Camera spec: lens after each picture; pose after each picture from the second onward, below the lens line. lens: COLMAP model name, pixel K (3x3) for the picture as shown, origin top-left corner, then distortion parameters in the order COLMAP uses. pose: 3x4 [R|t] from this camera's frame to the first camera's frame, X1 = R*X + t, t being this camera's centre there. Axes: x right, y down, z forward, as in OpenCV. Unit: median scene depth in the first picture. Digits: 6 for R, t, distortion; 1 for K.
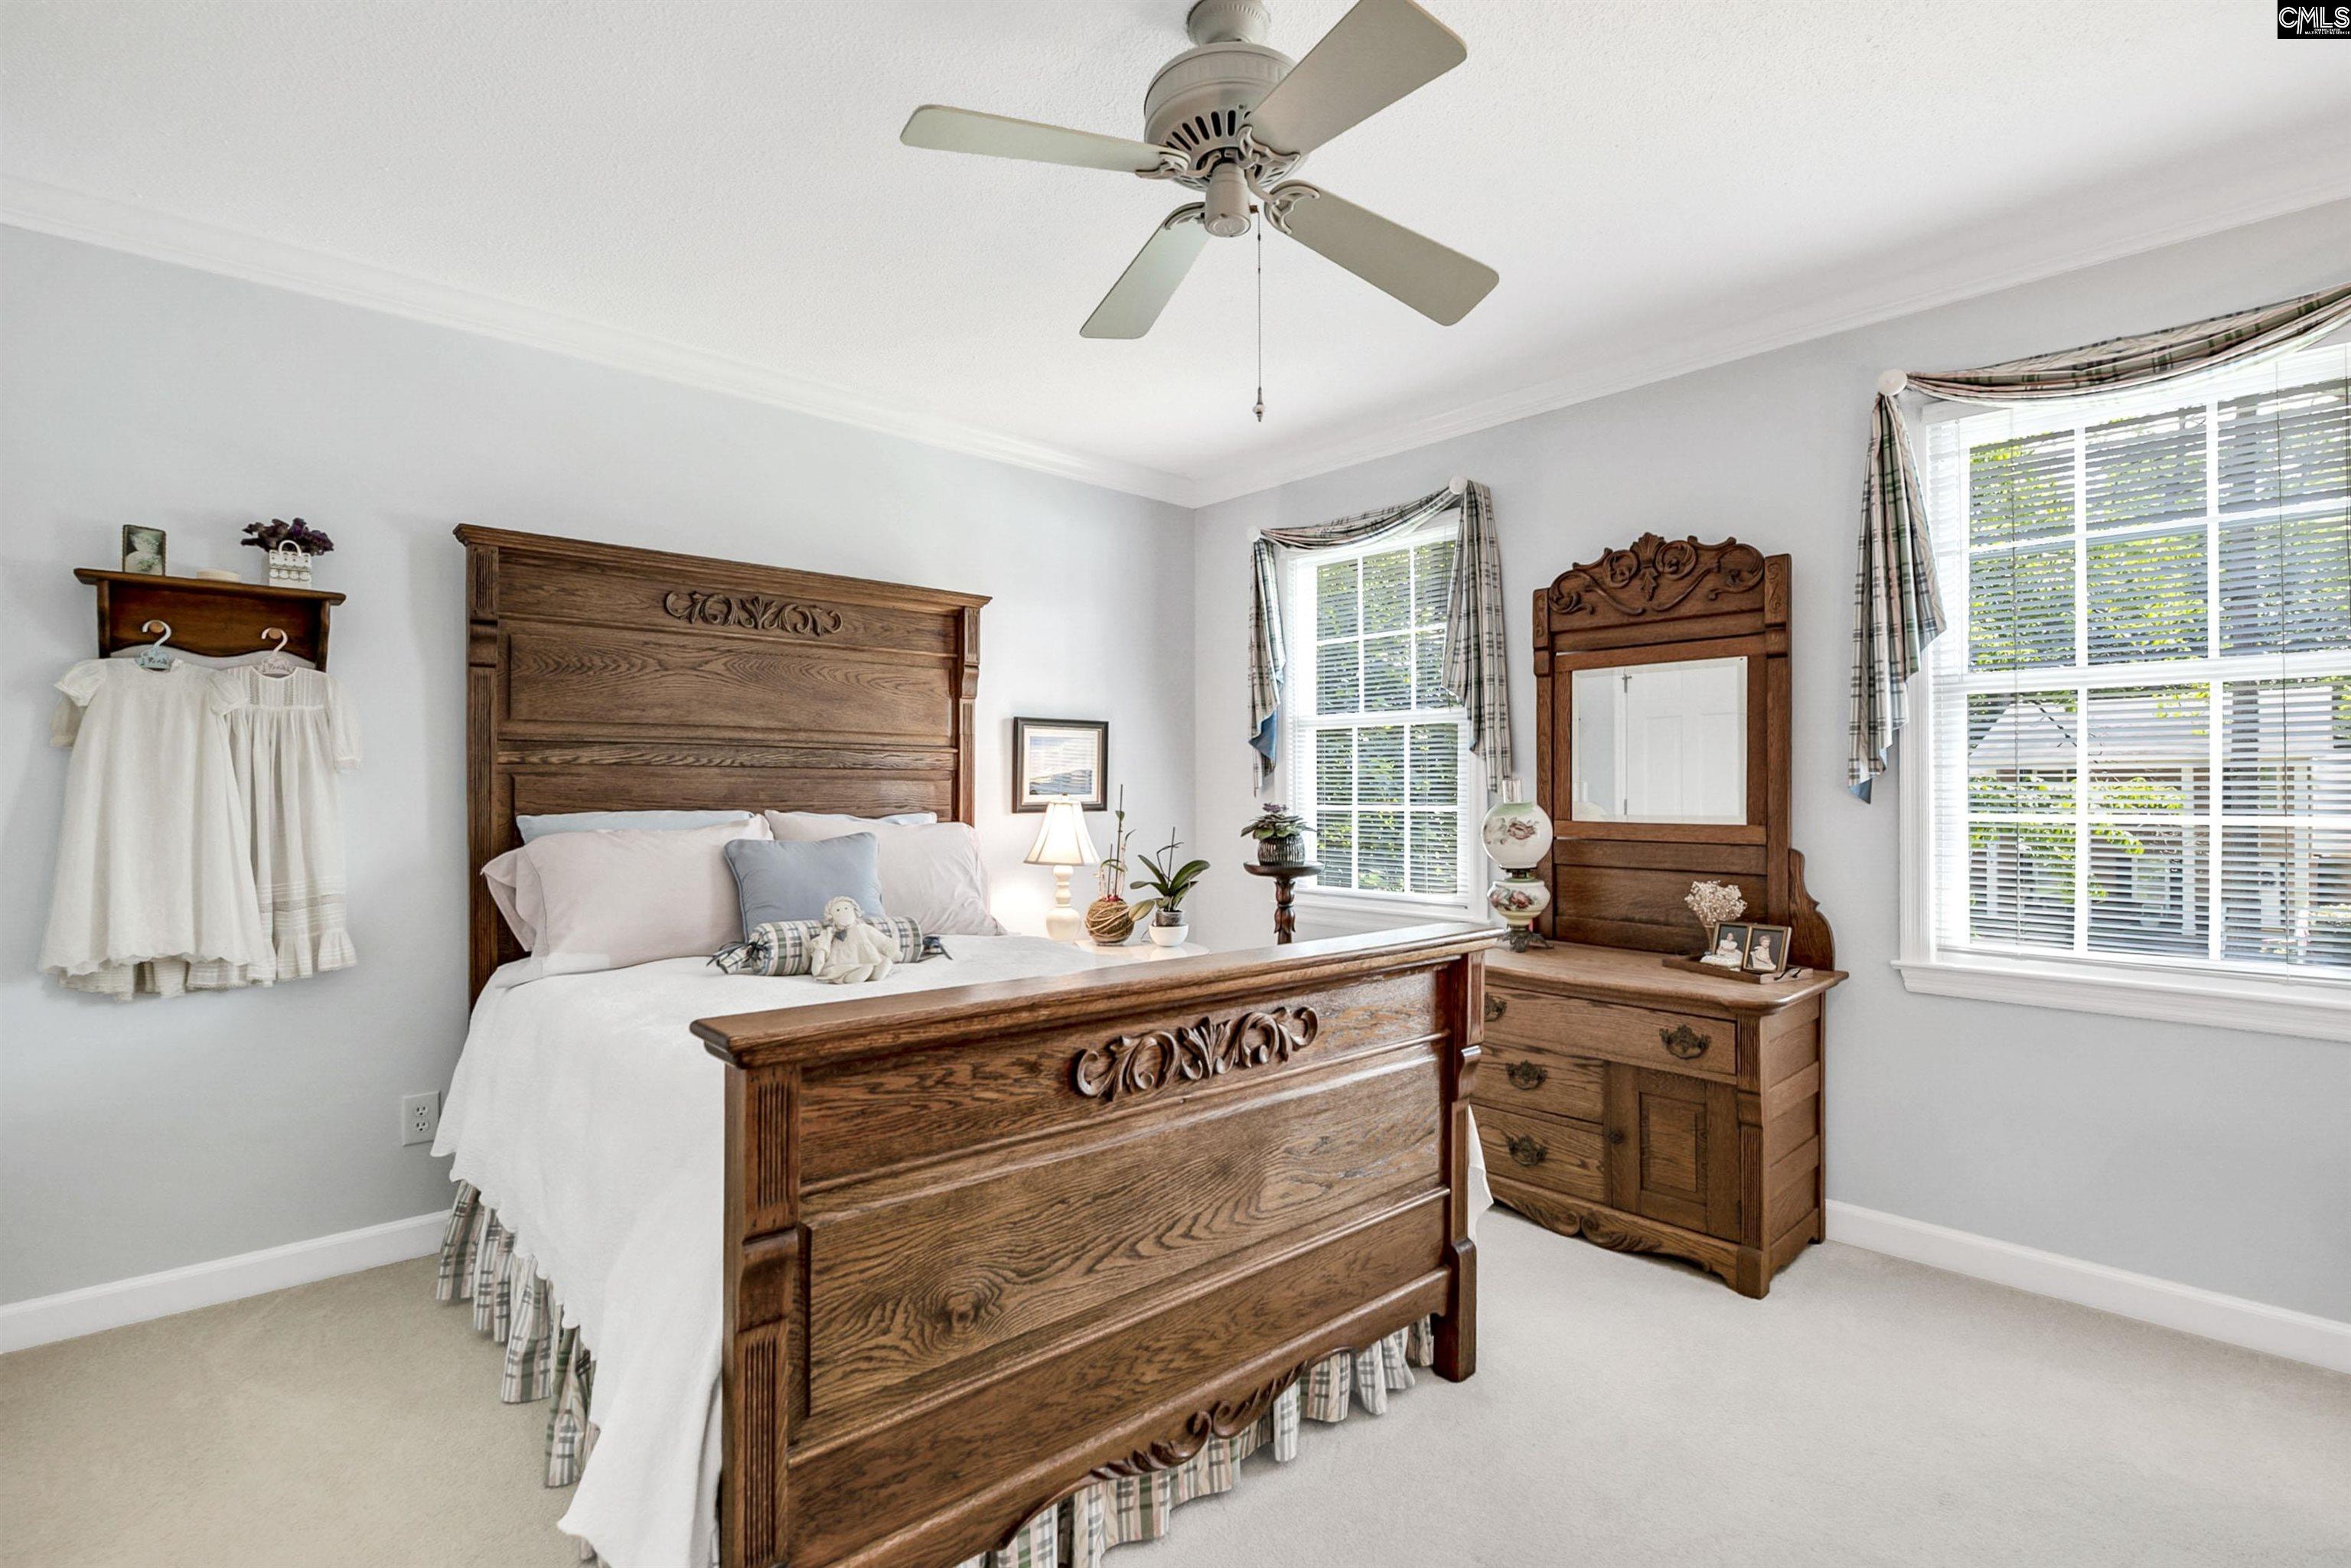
lens RADIAL K [[1093.2, 0, 1117.3], [0, 1093.2, 786.6], [0, 0, 1]] dist [-0.000586, -0.000300]
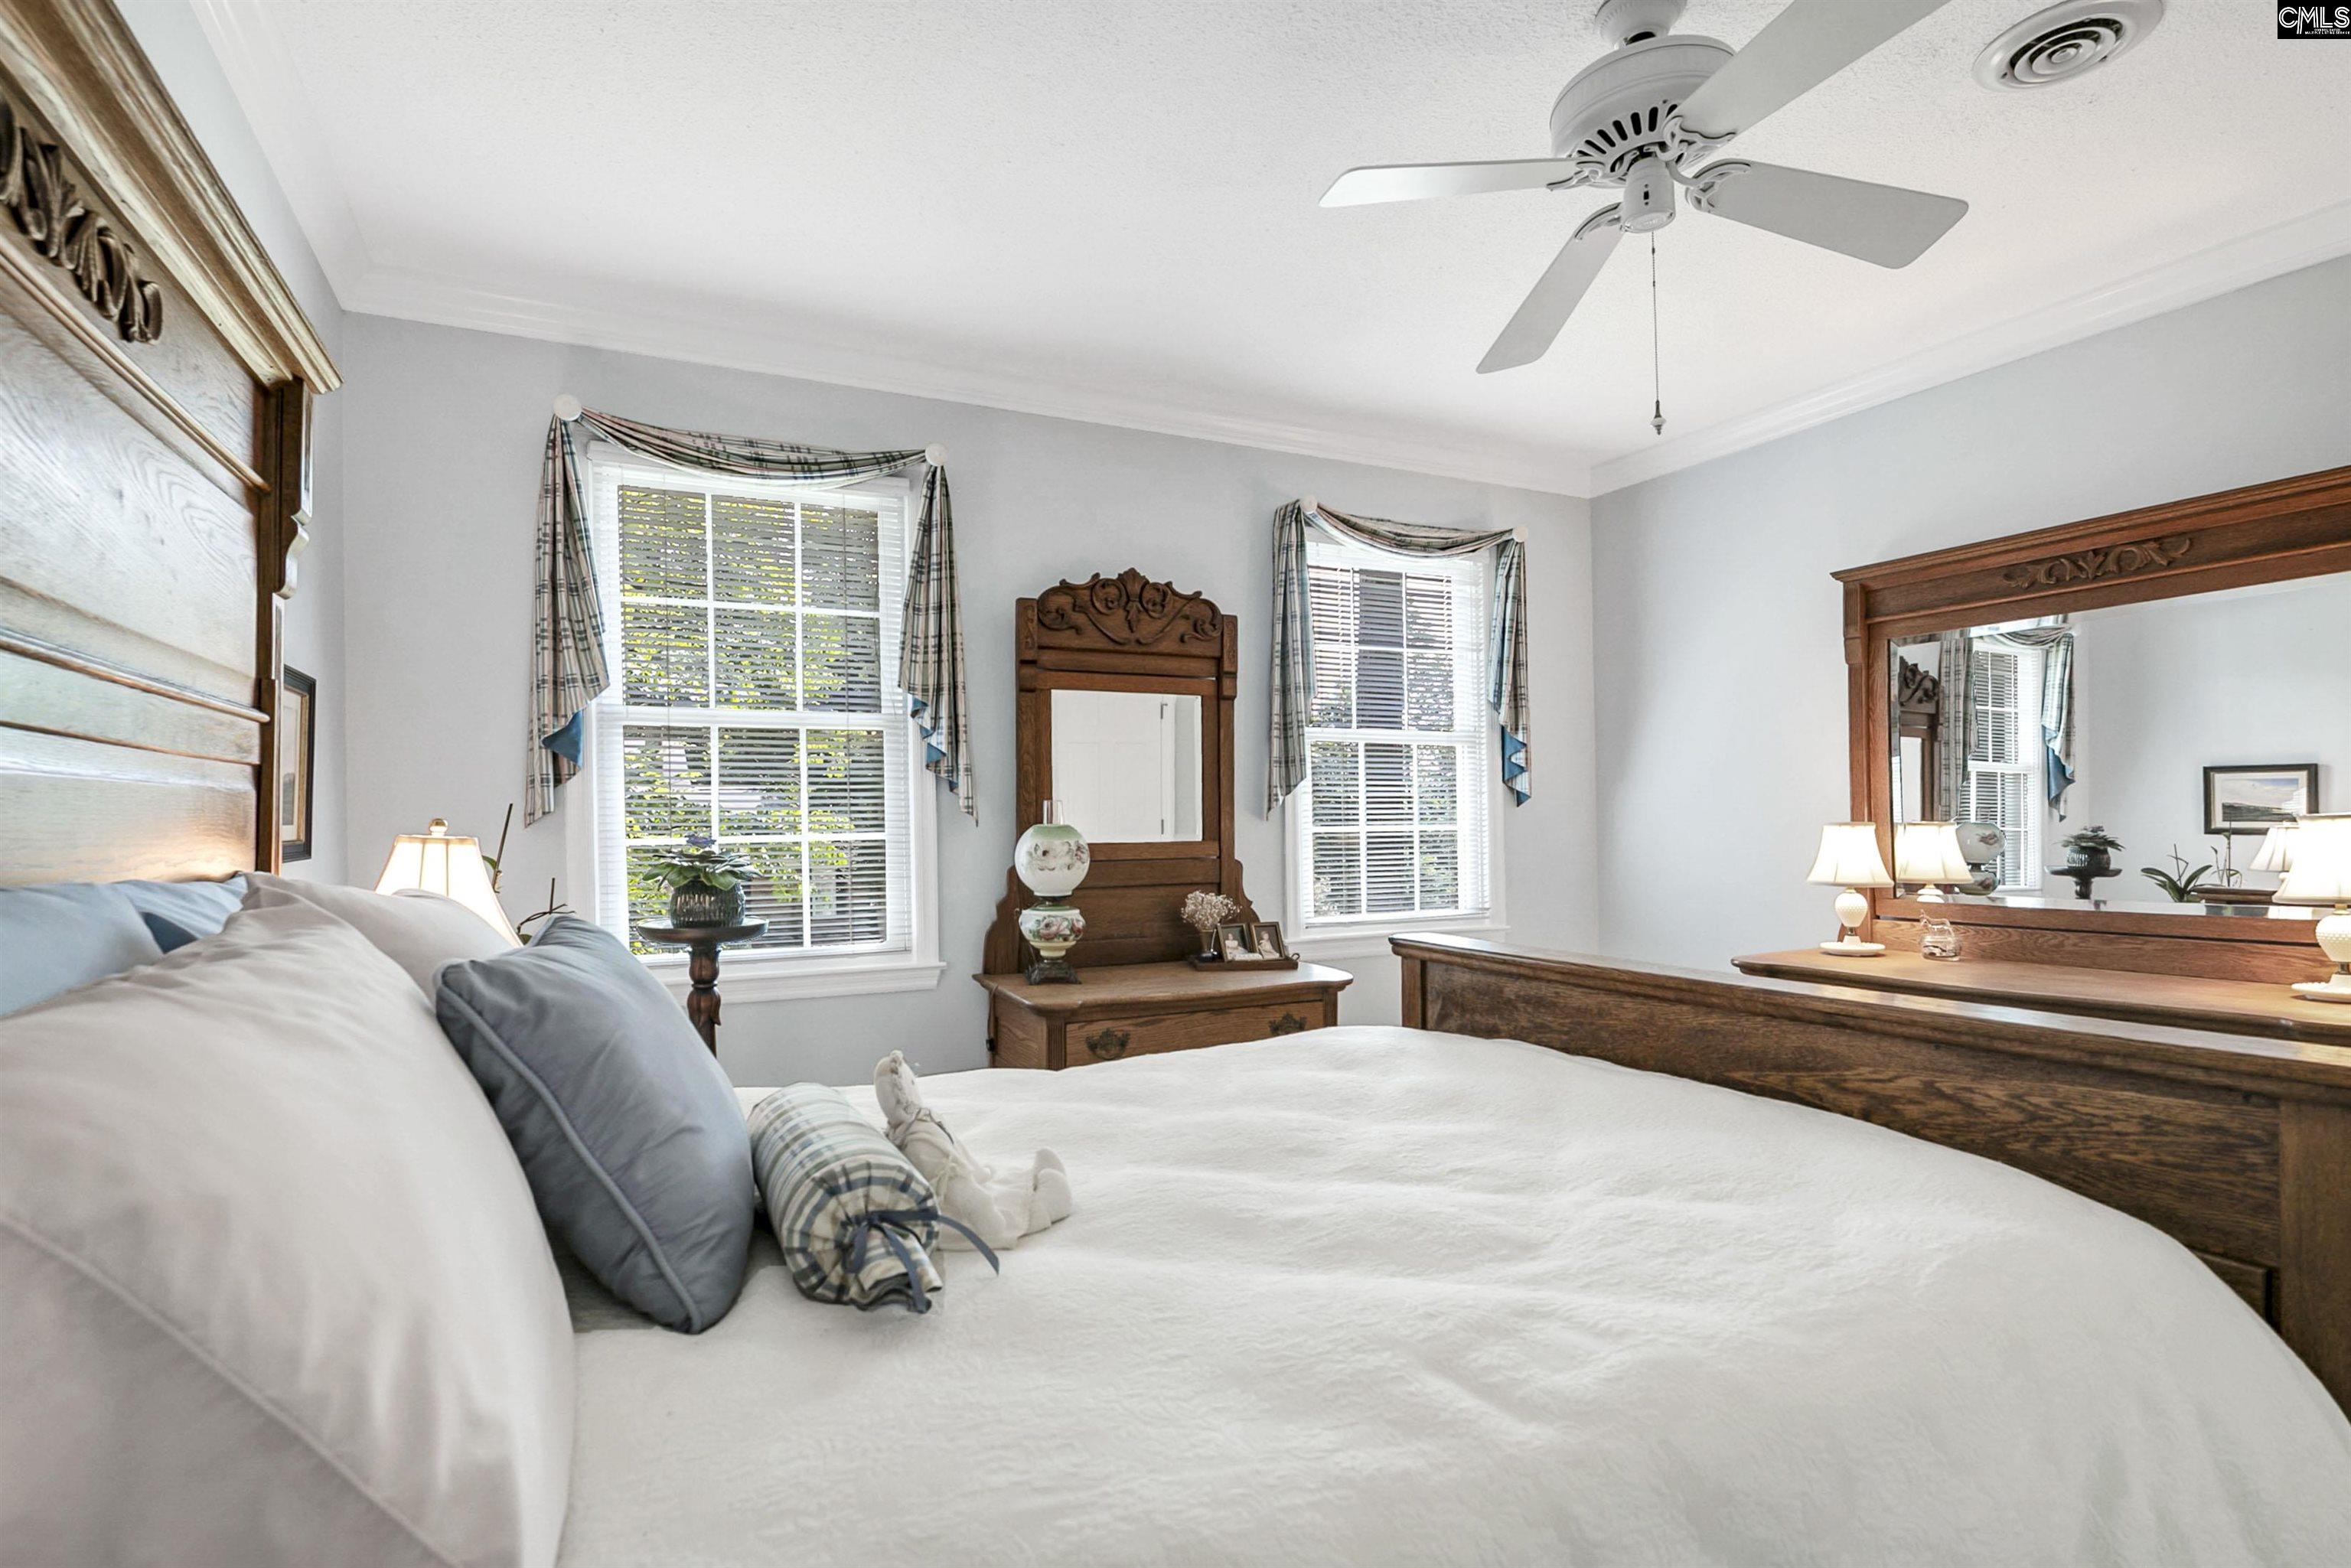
lens RADIAL K [[1172.4, 0, 1163.5], [0, 1172.4, 796.6], [0, 0, 1]] dist [-0.001262, -0.014596]
pose [[0.256091, 0.006441, 0.966631, -0.597057], [0.000477, 0.999977, -0.006790, -0.003575], [-0.966652, 0.002200, 0.256082, 0.676151]]
